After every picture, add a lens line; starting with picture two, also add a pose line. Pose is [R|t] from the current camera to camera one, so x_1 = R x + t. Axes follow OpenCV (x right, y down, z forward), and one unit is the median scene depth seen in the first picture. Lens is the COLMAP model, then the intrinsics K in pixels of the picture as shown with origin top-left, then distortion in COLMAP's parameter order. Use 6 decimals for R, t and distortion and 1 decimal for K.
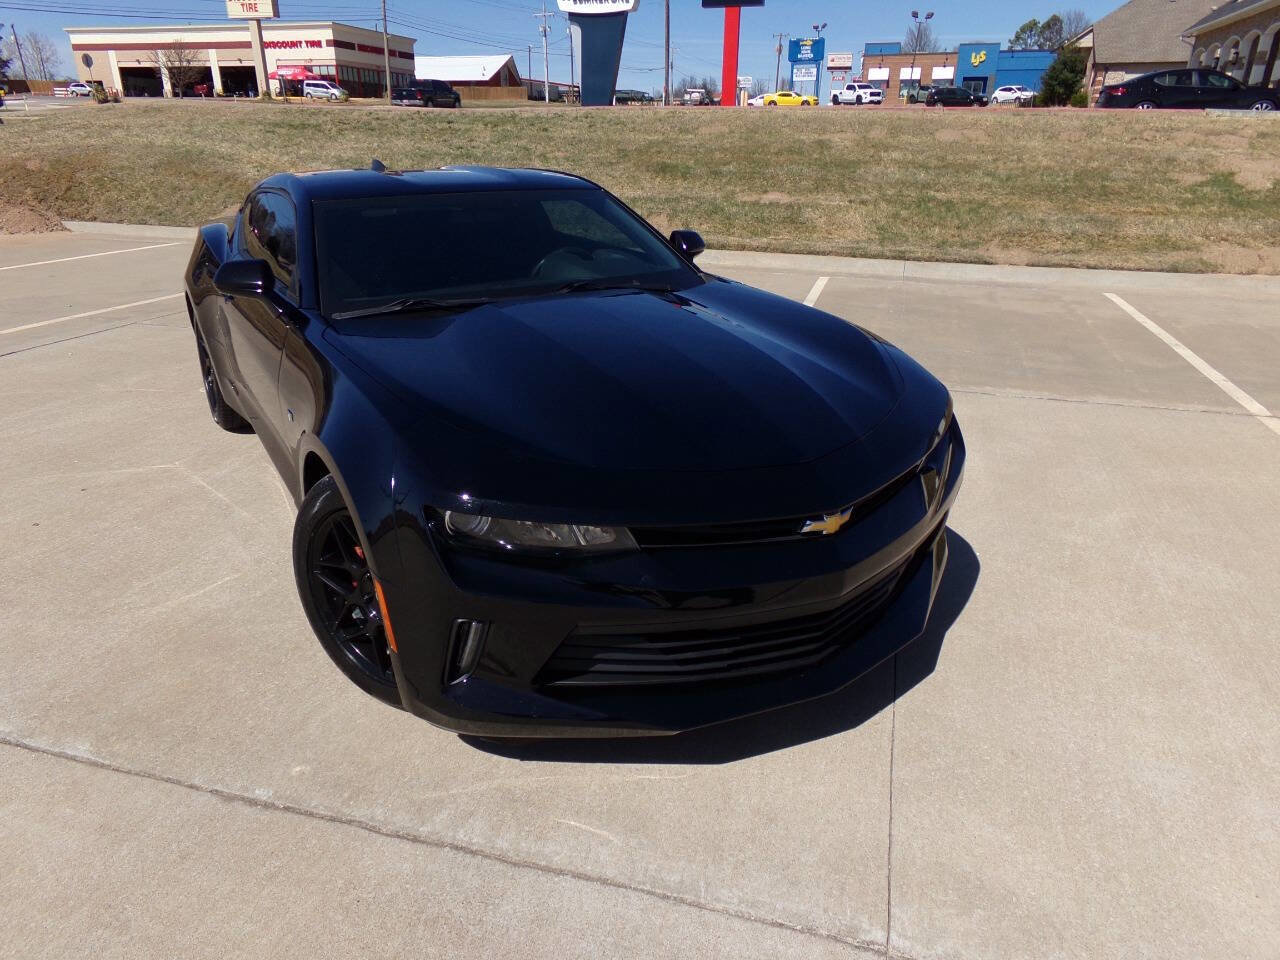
lens RADIAL K [[871.7, 0, 638.3], [0, 871.7, 487.0], [0, 0, 1]] dist [-0.003197, 0.022902]
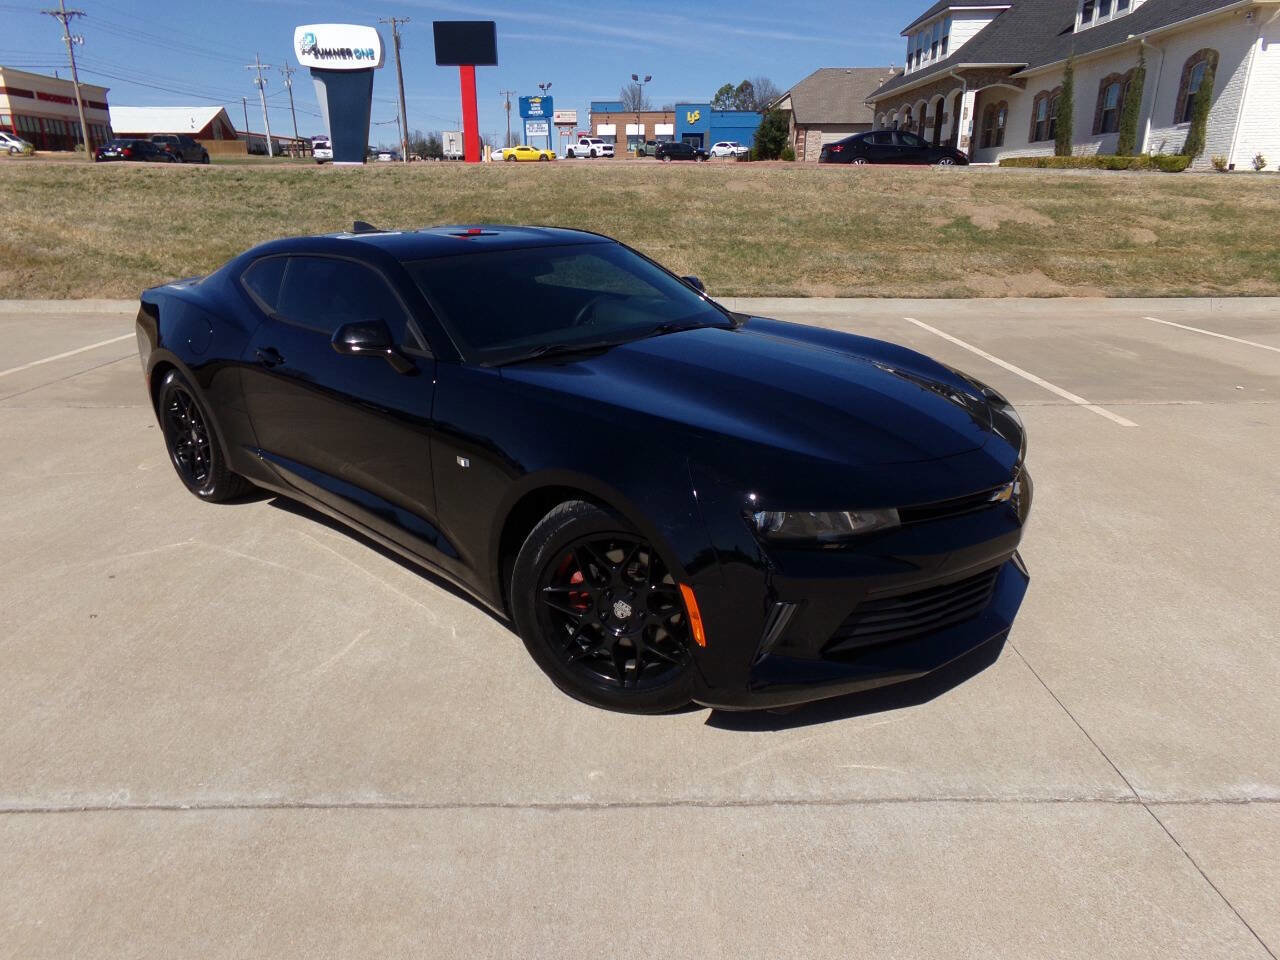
lens RADIAL K [[871.7, 0, 639.5], [0, 871.7, 485.2], [0, 0, 1]] dist [-0.003197, 0.022902]
pose [[0.957983, -0.104090, 0.267272, -0.098880], [0.118430, 0.992233, -0.038061, 0.002451], [-0.261234, 0.068115, 0.962869, -0.014588]]
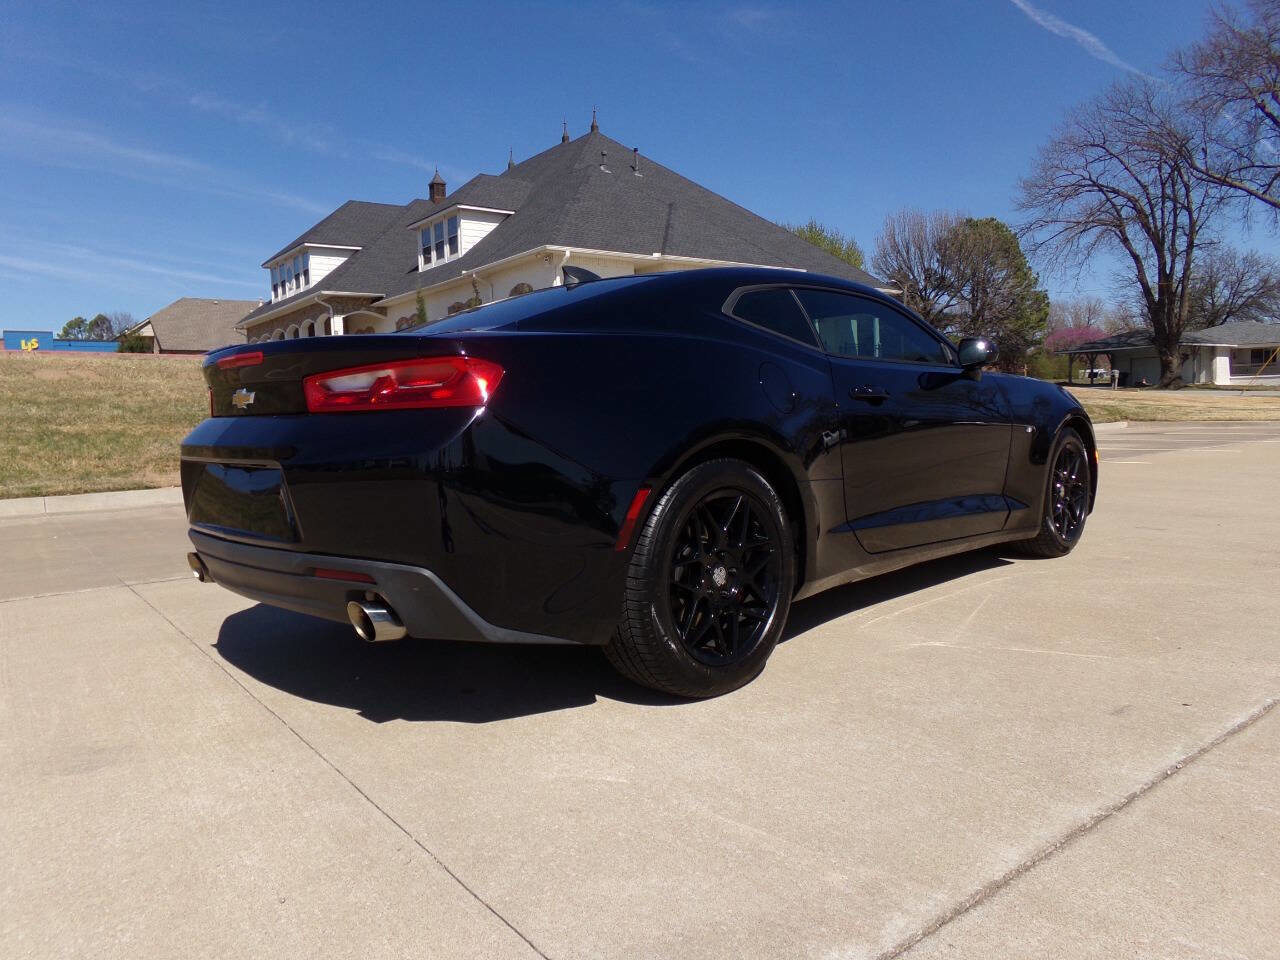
lens RADIAL K [[871.9, 0, 637.3], [0, 871.9, 484.1], [0, 0, 1]] dist [-0.002477, 0.021196]
pose [[0.587910, -0.097410, 0.803040, -0.024709], [0.338423, 0.931290, -0.134794, 0.027457], [-0.734733, 0.351014, 0.580480, 0.069178]]
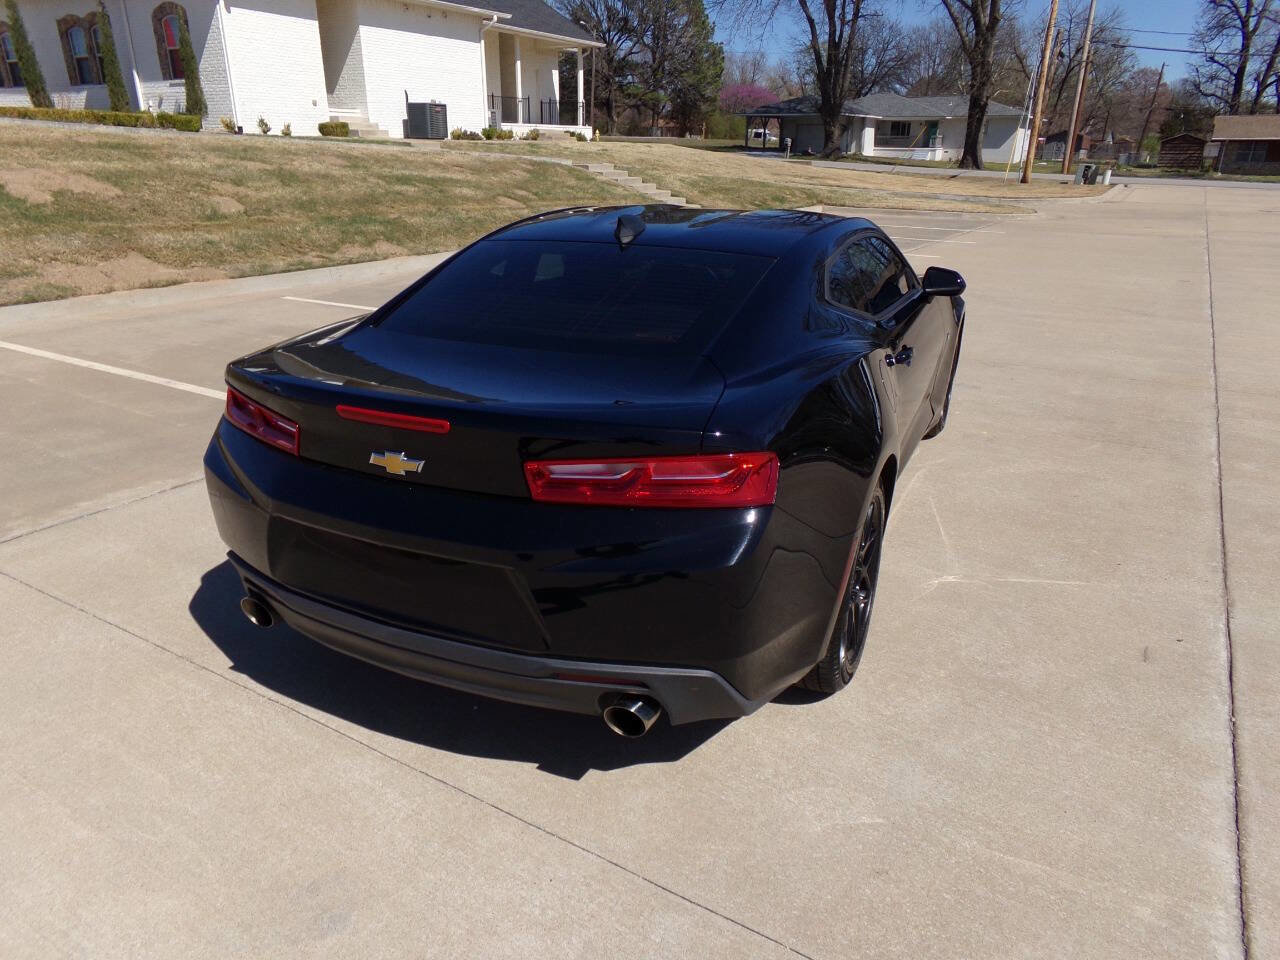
lens RADIAL K [[871.9, 0, 638.7], [0, 871.9, 484.1], [0, 0, 1]] dist [-0.002477, 0.021196]
pose [[0.264546, -0.352462, 0.897656, -0.050204], [0.356258, 0.900693, 0.248663, -0.061809], [-0.896156, 0.254014, 0.363842, 0.139446]]
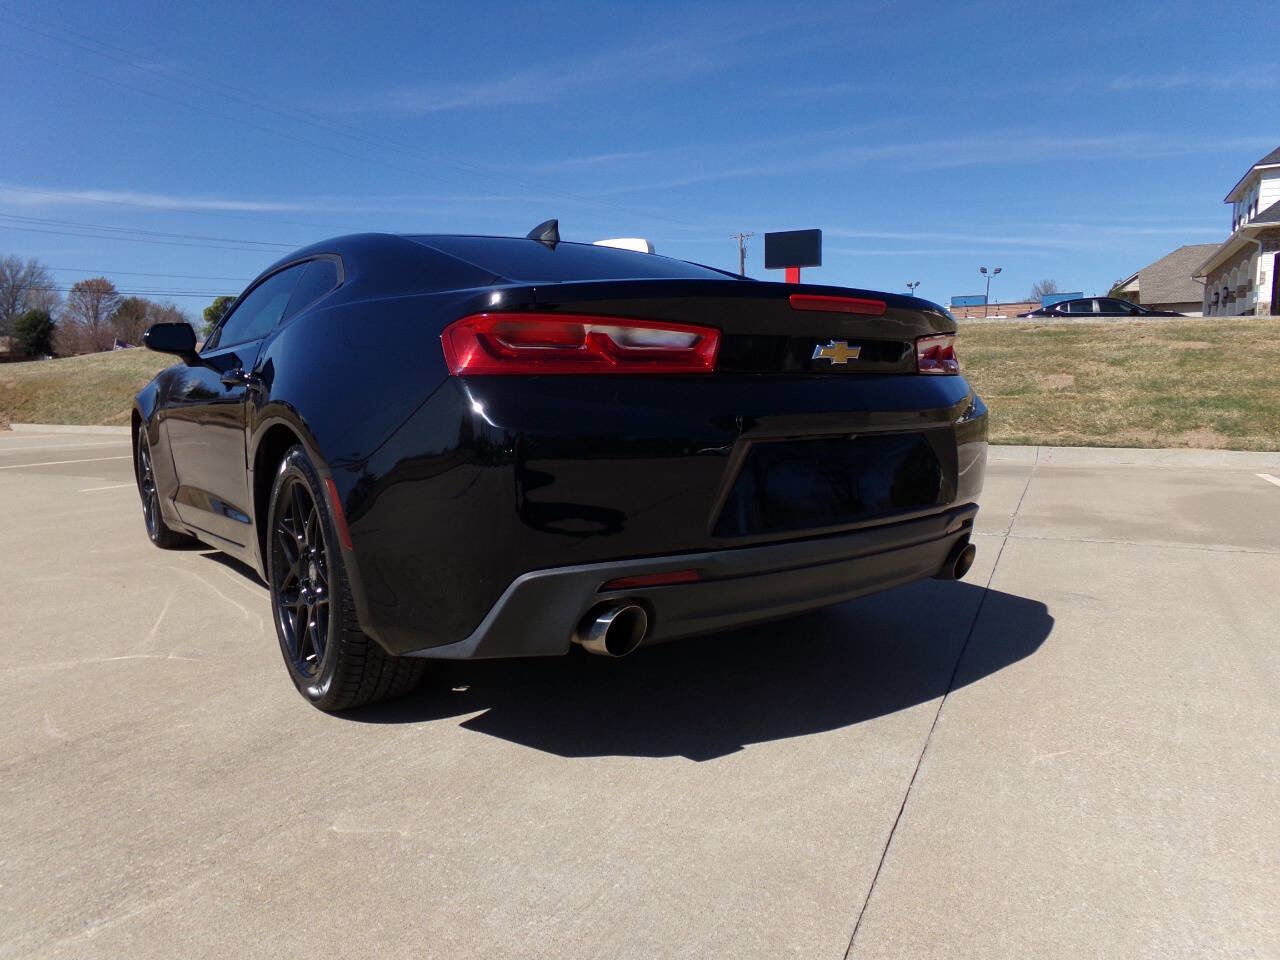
lens RADIAL K [[871.9, 0, 638.6], [0, 871.9, 484.6], [0, 0, 1]] dist [-0.002477, 0.021196]
pose [[0.984723, 0.001862, -0.174118, 0.488014], [-0.048874, 0.962703, -0.266110, 0.084269], [0.167129, 0.270554, 0.948087, -0.053494]]
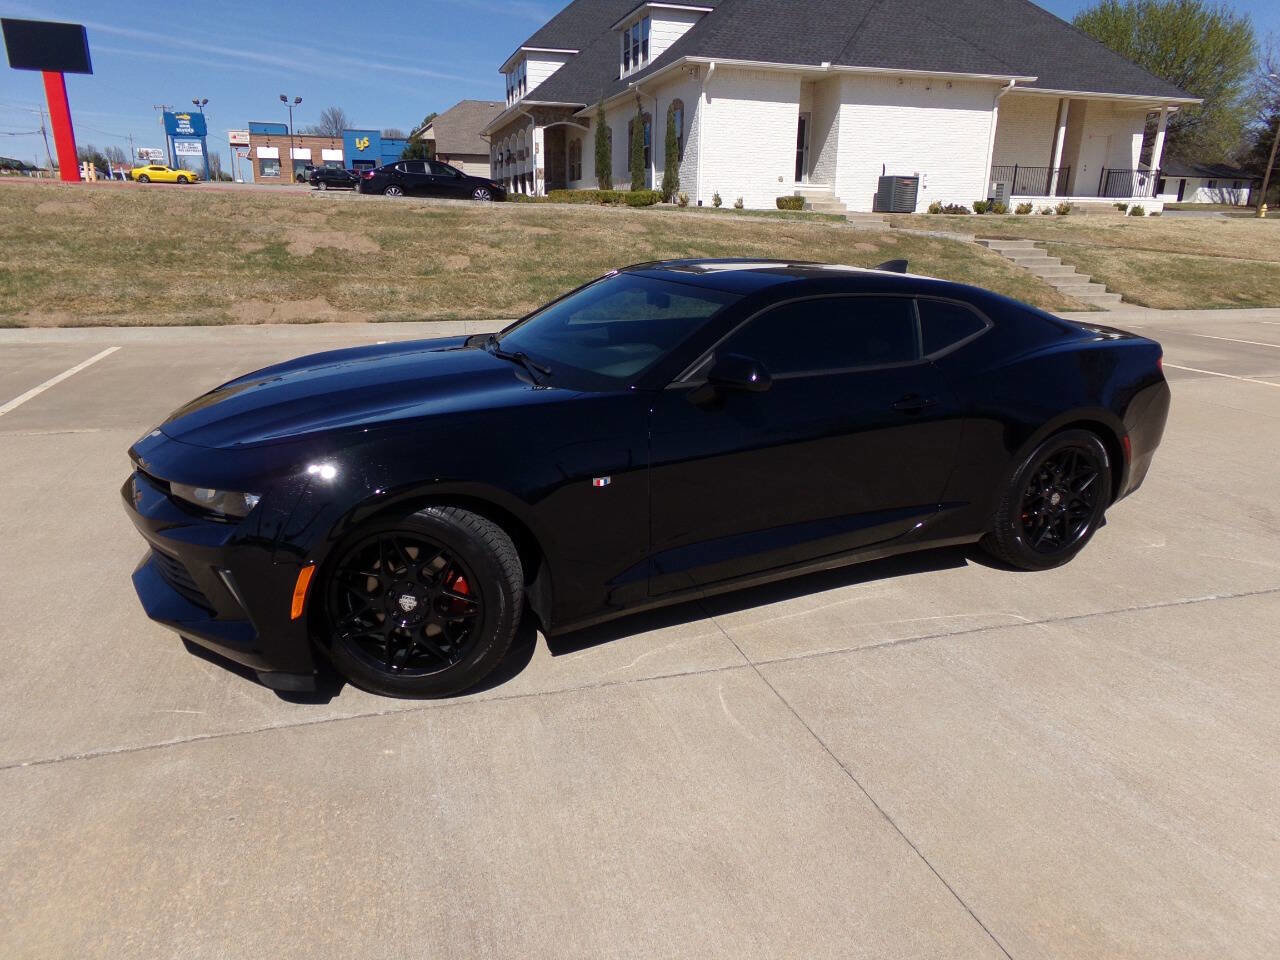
lens RADIAL K [[871.9, 0, 638.9], [0, 871.9, 481.5], [0, 0, 1]] dist [-0.002477, 0.021196]
pose [[0.838705, -0.154522, 0.522203, 0.337499], [0.198149, 0.979762, -0.028329, 0.075022], [-0.507258, 0.127234, 0.852350, -0.180541]]
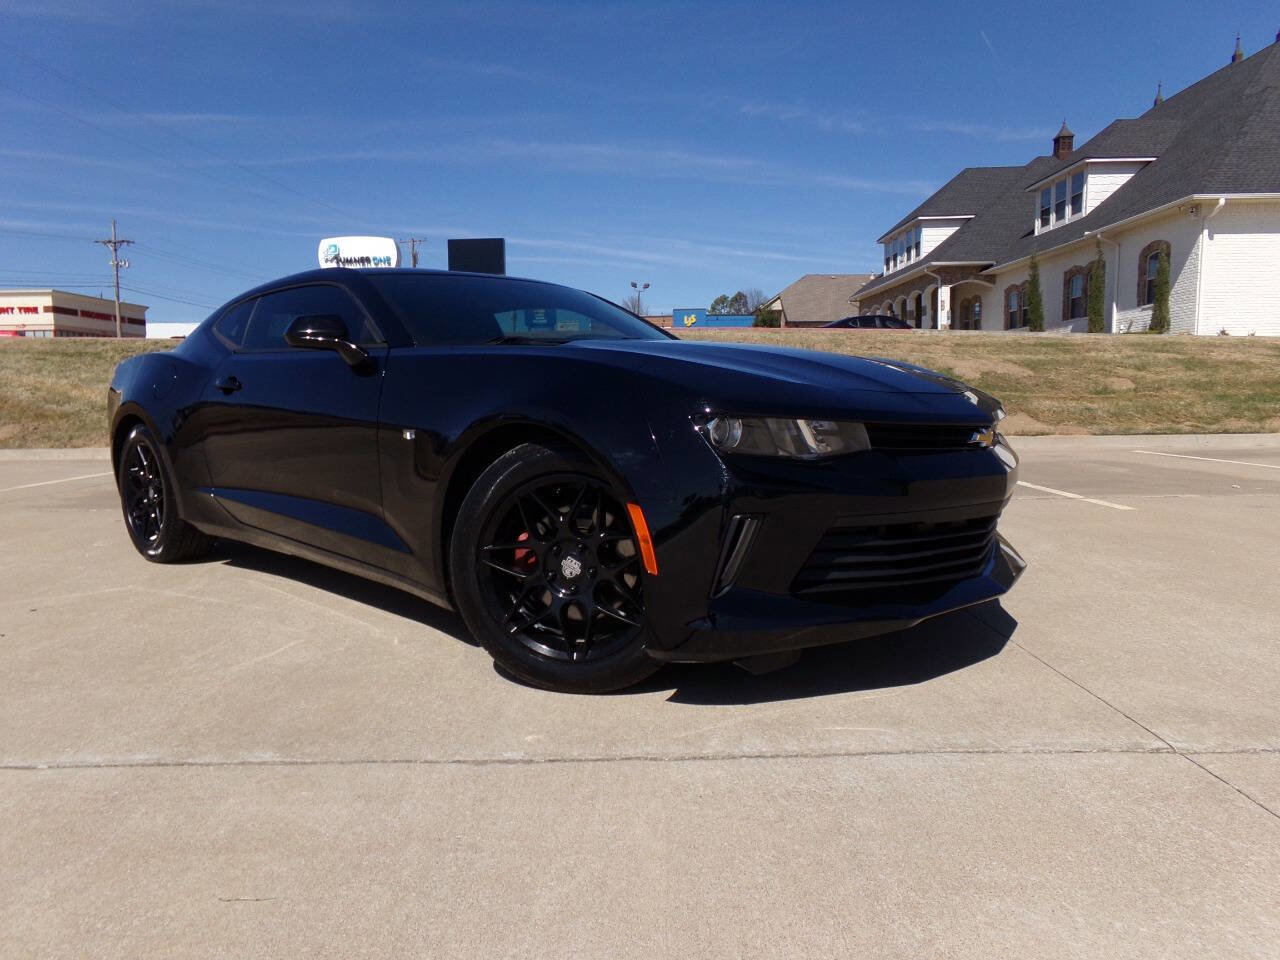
lens RADIAL K [[871.7, 0, 638.4], [0, 871.7, 485.1], [0, 0, 1]] dist [-0.003197, 0.022902]
pose [[0.958591, -0.053073, 0.279796, -0.088484], [0.128017, 0.957925, -0.256887, 0.053800], [-0.254389, 0.282069, 0.925053, 0.006011]]
